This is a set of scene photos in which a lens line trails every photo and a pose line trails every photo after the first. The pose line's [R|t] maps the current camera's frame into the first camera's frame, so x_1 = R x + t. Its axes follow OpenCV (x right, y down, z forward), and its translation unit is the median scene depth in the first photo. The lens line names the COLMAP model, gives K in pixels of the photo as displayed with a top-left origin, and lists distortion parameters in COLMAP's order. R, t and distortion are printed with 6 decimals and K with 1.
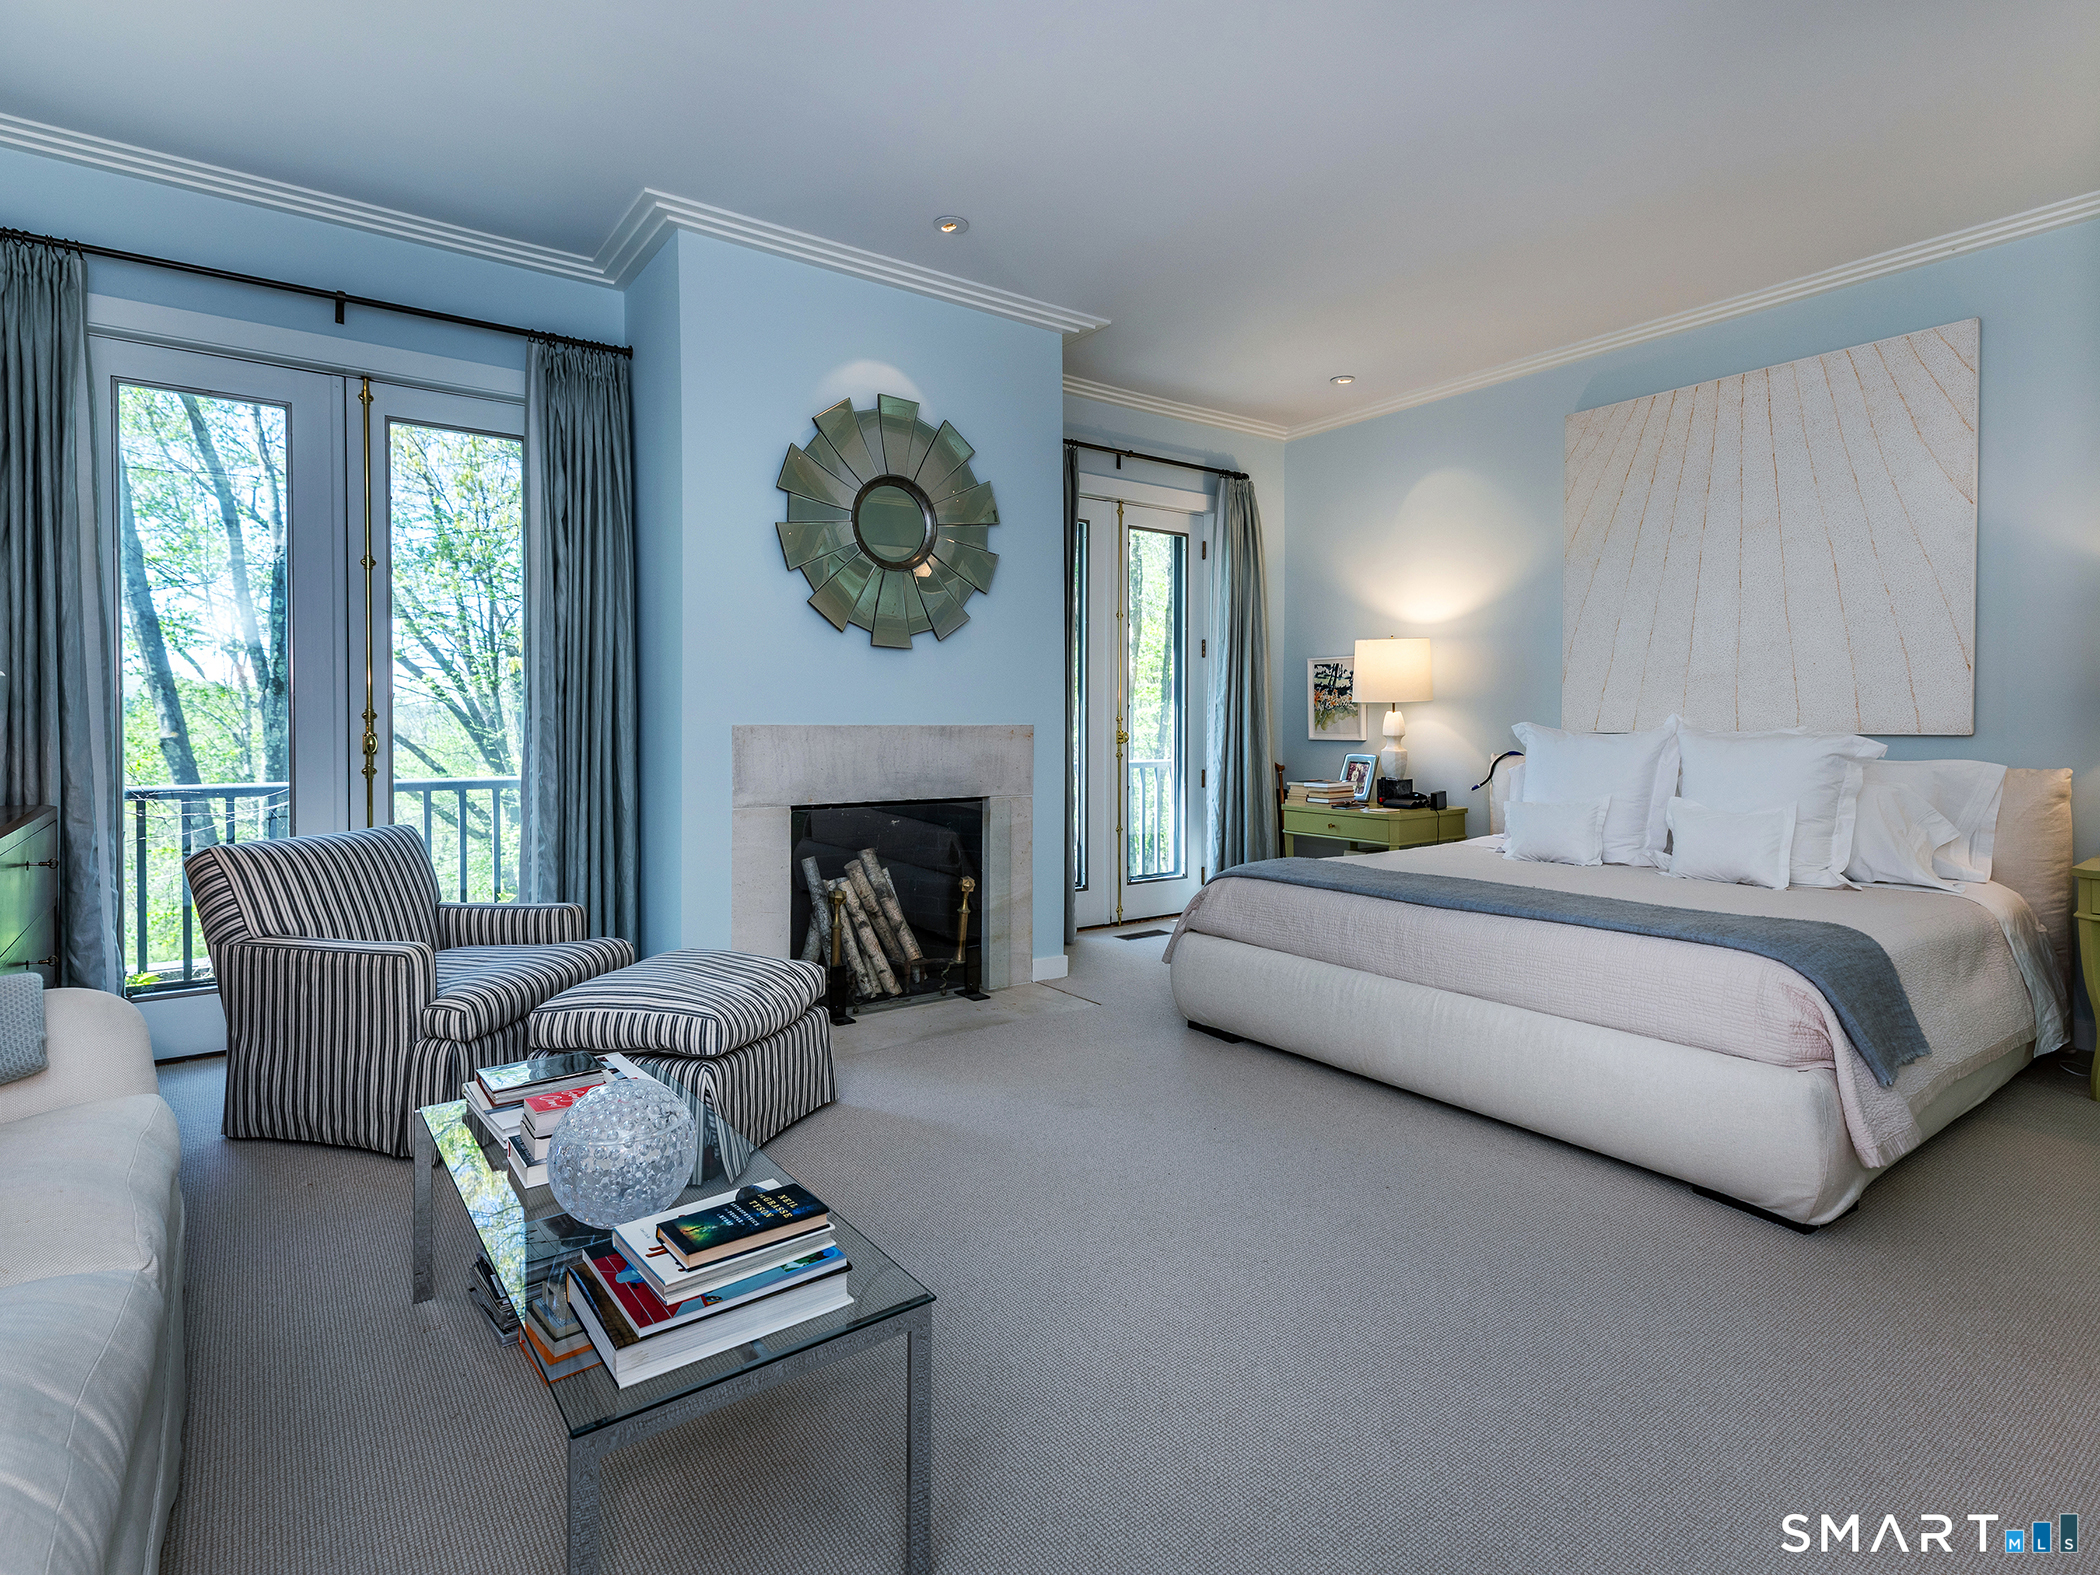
lens RADIAL K [[1096.8, 0, 1054.8], [0, 1096.8, 724.1], [0, 0, 1]] dist [-0.001098, -0.000256]
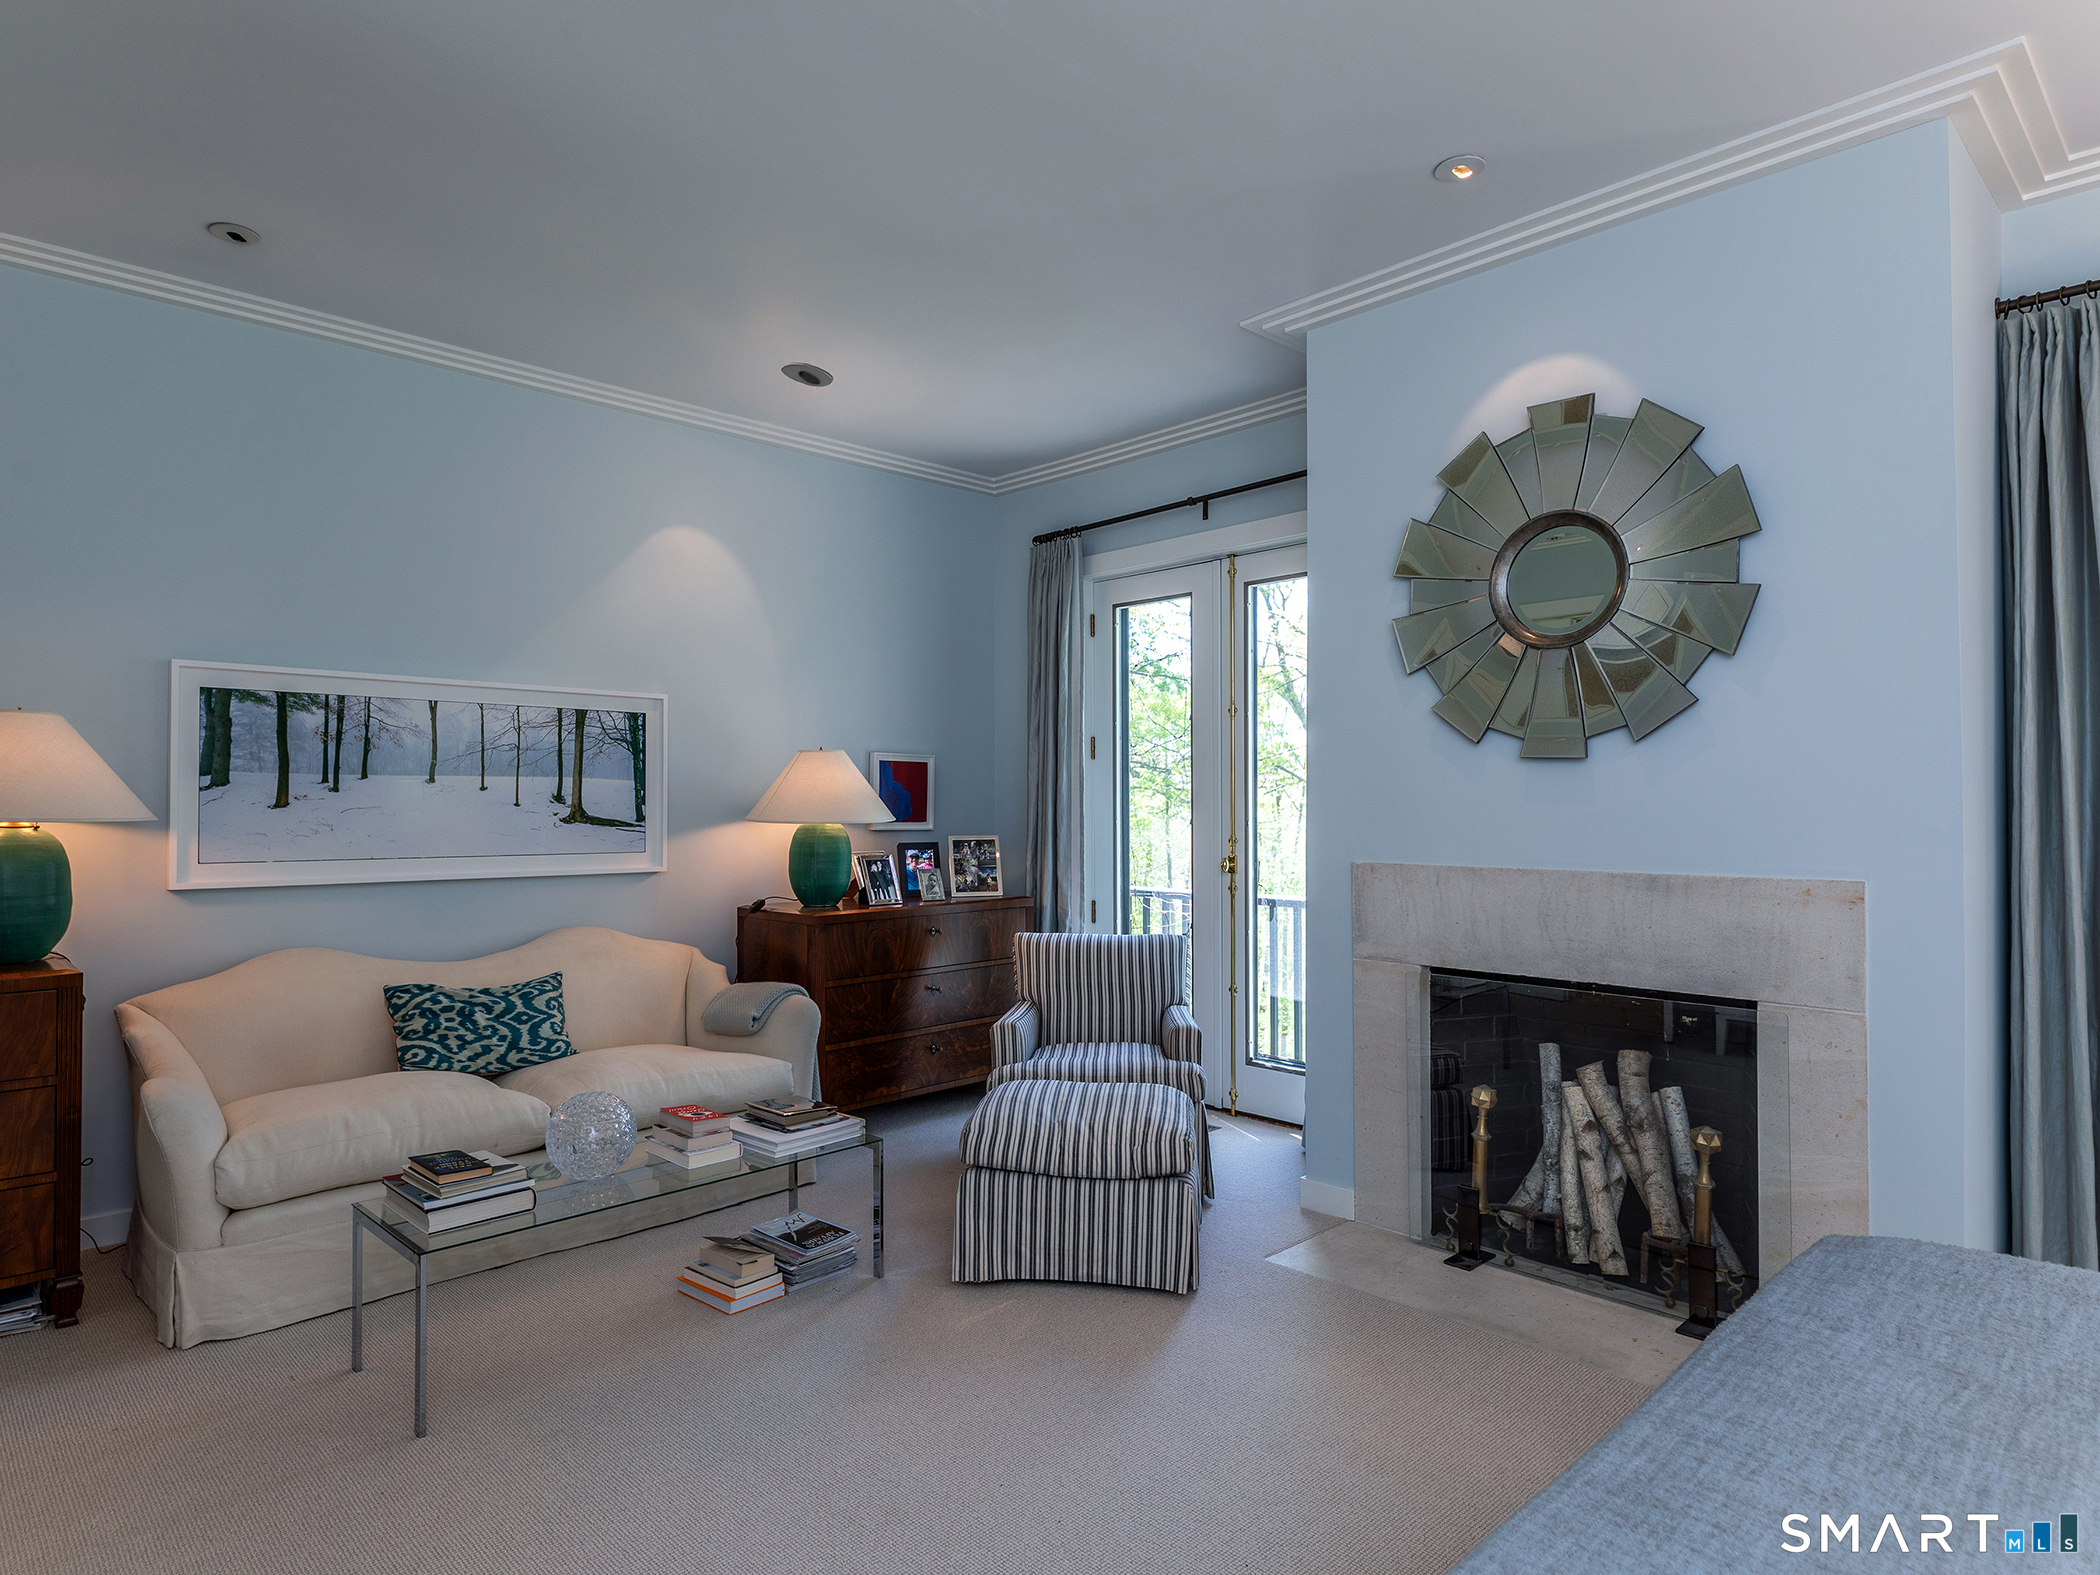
lens RADIAL K [[1192.7, 0, 1050.0], [0, 1192.7, 787.5], [0, 0, 1]] dist [-0.001188, -0.000162]
pose [[0.120366, -0.019432, -0.992539, 0.568787], [-0.007353, 0.999764, -0.020465, -0.034131], [0.992702, 0.009761, 0.120194, 0.596291]]
